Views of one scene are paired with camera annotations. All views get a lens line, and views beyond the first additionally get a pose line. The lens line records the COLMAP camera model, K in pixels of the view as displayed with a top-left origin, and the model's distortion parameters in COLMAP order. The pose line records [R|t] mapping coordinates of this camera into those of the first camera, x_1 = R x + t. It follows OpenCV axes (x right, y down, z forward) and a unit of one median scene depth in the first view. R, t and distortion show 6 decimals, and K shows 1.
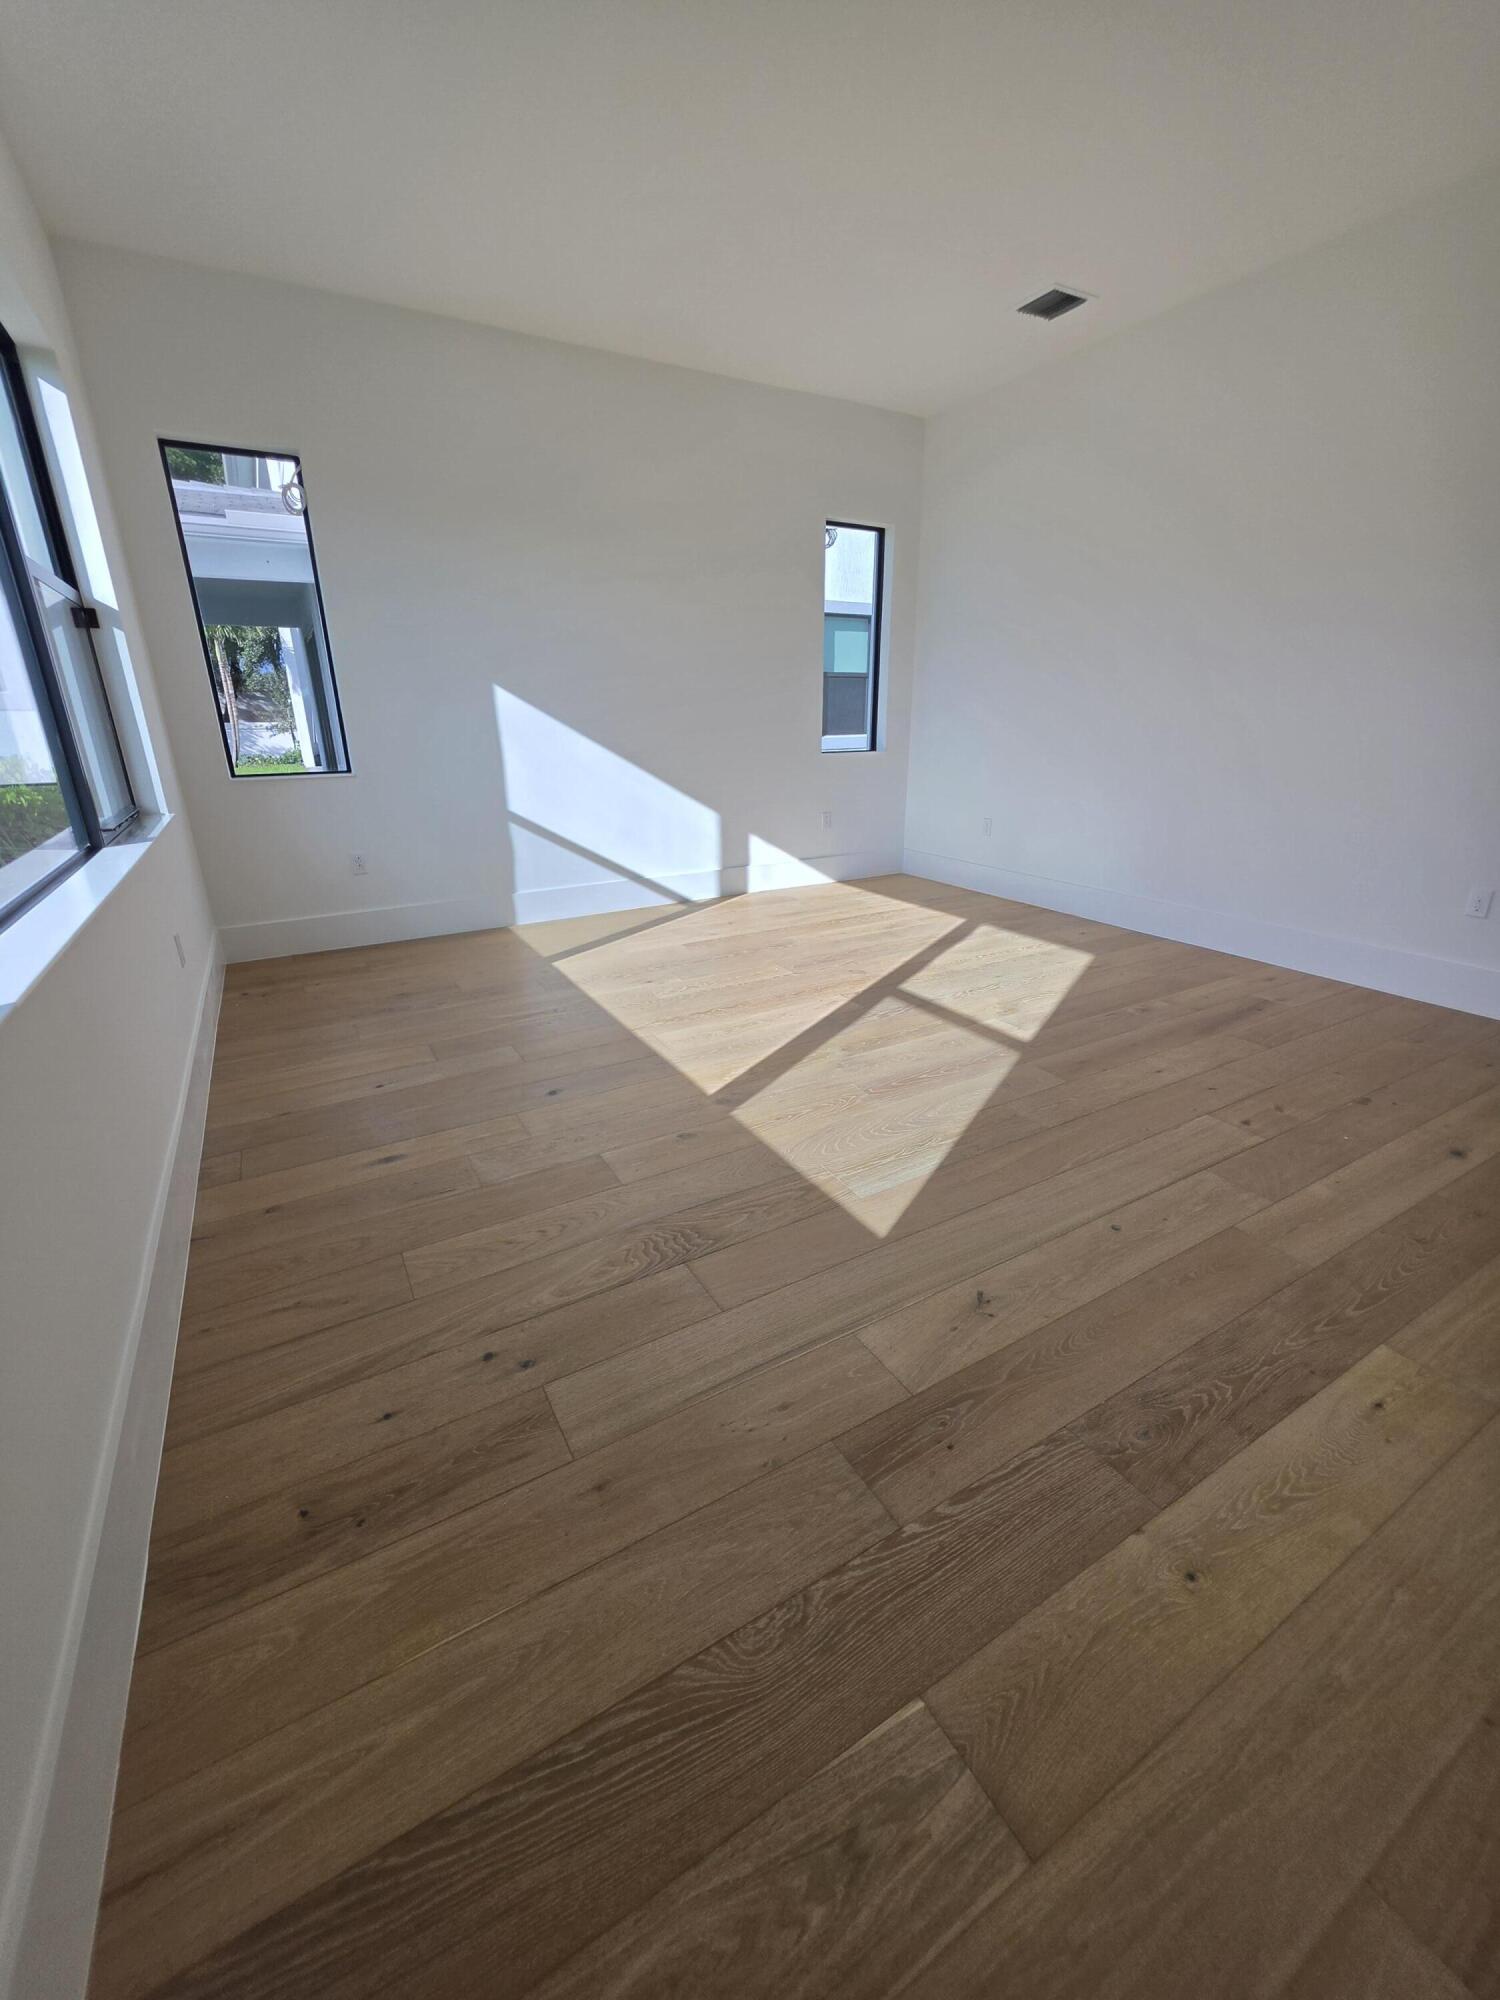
lens RADIAL K [[808.0, 0, 759.6], [0, 808.0, 1000.3], [0, 0, 1]] dist [-0.004019, -0.000500]
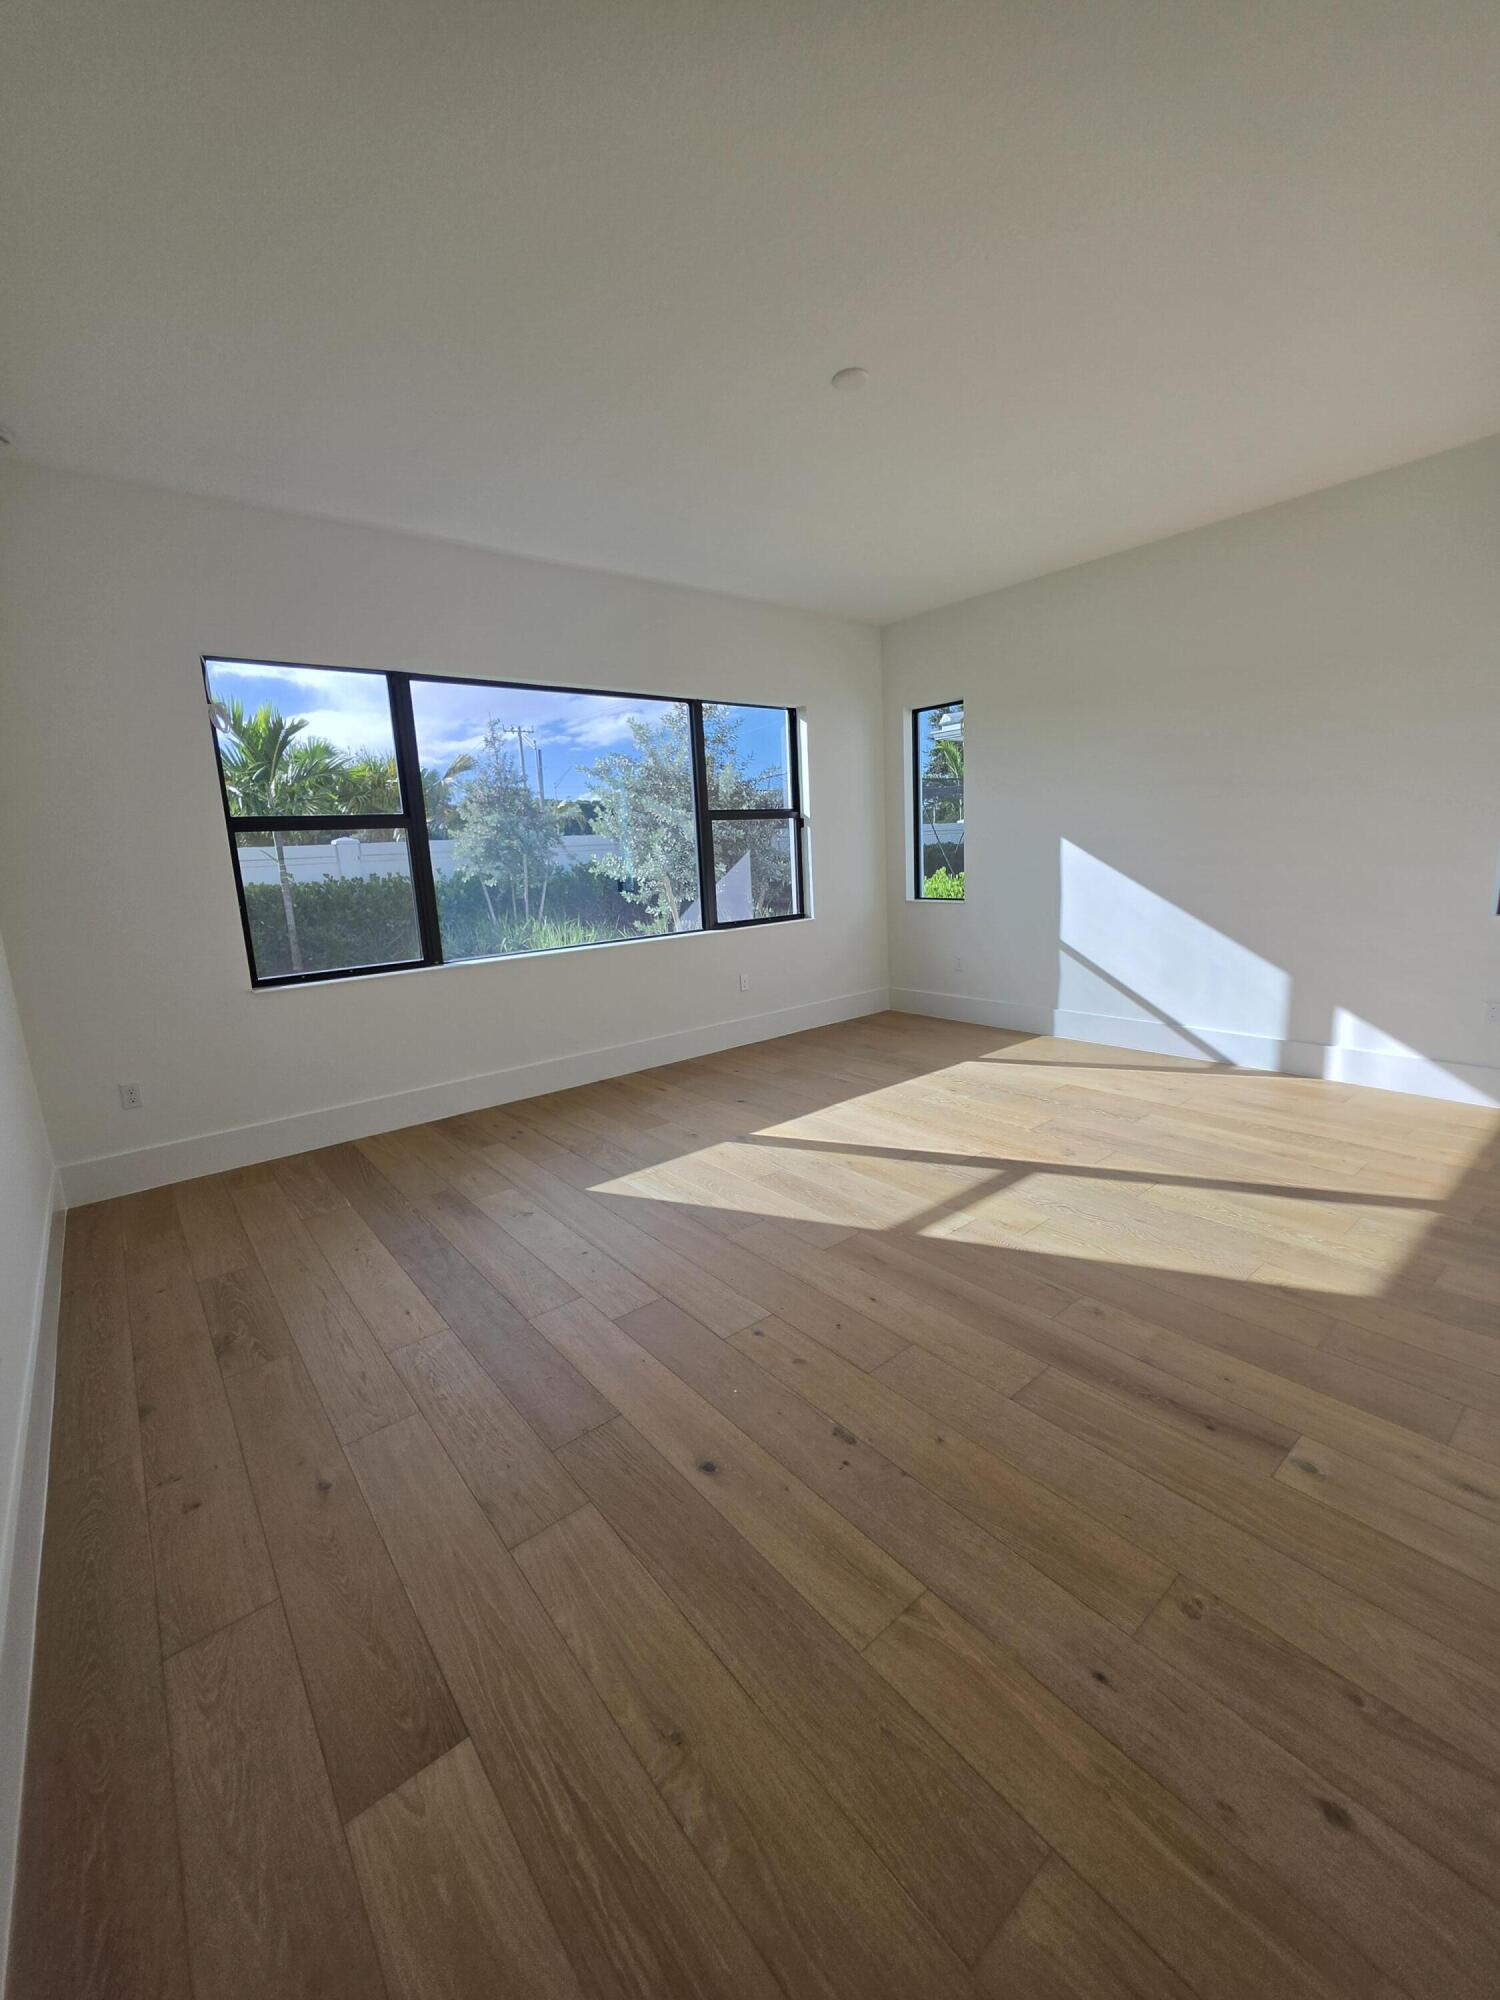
lens RADIAL K [[808.0, 0, 751.7], [0, 808.0, 992.6], [0, 0, 1]] dist [-0.004019, -0.000500]
pose [[0.153663, 0.178441, -0.971878, 0.859405], [-0.287187, 0.949167, 0.128865, -0.207096], [0.945469, 0.259309, 0.197098, 0.412808]]
